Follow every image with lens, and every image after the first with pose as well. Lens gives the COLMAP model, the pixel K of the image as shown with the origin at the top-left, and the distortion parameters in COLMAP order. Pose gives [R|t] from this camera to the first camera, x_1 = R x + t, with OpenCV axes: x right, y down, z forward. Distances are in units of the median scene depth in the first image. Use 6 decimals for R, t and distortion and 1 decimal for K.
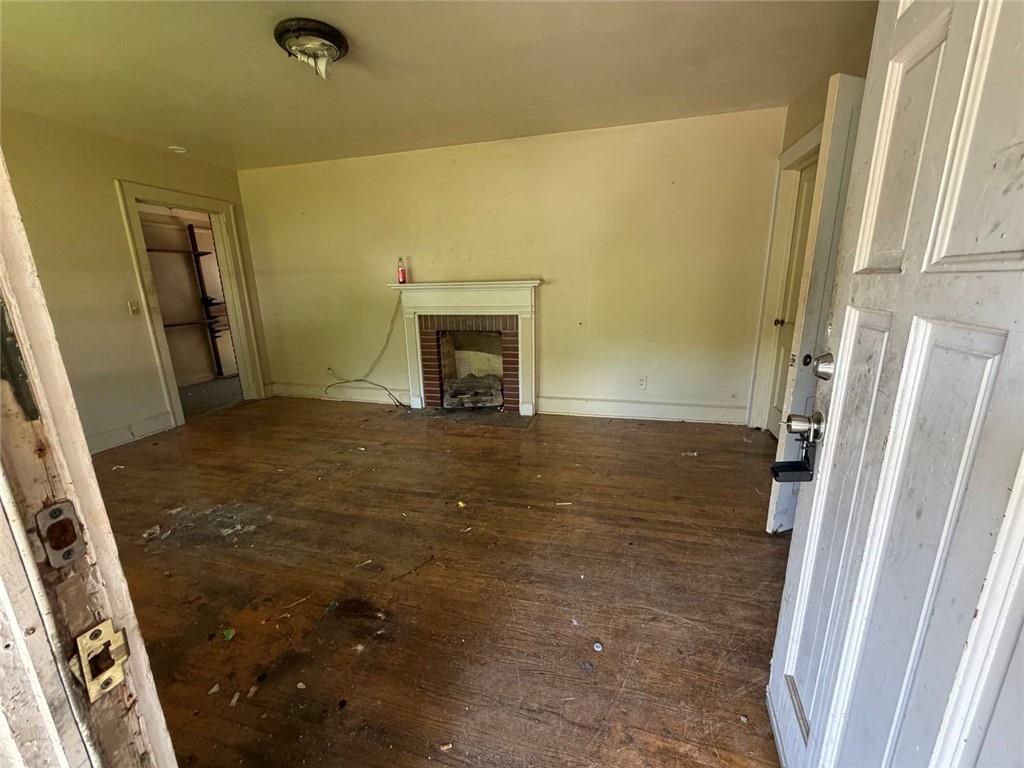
lens RADIAL K [[414.1, 0, 512.4], [0, 414.1, 385.6], [0, 0, 1]] dist [0.000171, 0.000464]
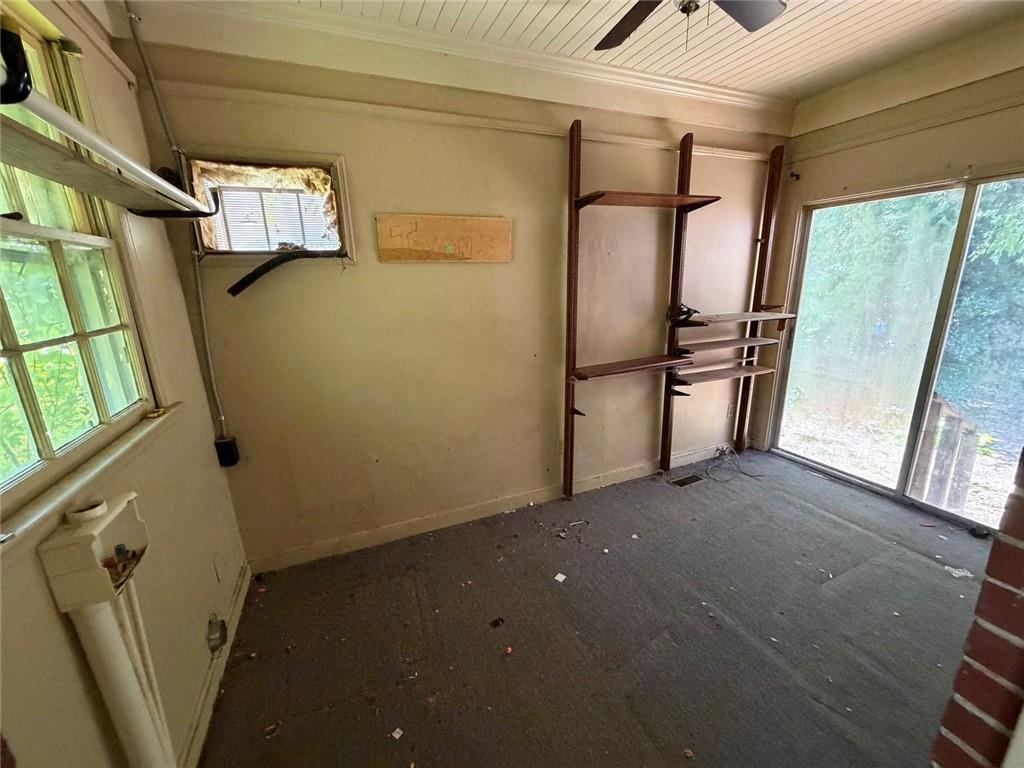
lens RADIAL K [[414.1, 0, 509.4], [0, 414.1, 386.1], [0, 0, 1]] dist [0.000171, 0.000464]
pose [[0.619588, 0.204487, -0.757823, -0.887729], [-0.176014, 0.977078, 0.119742, -0.269166], [0.764938, 0.059196, 0.641379, 1.036605]]
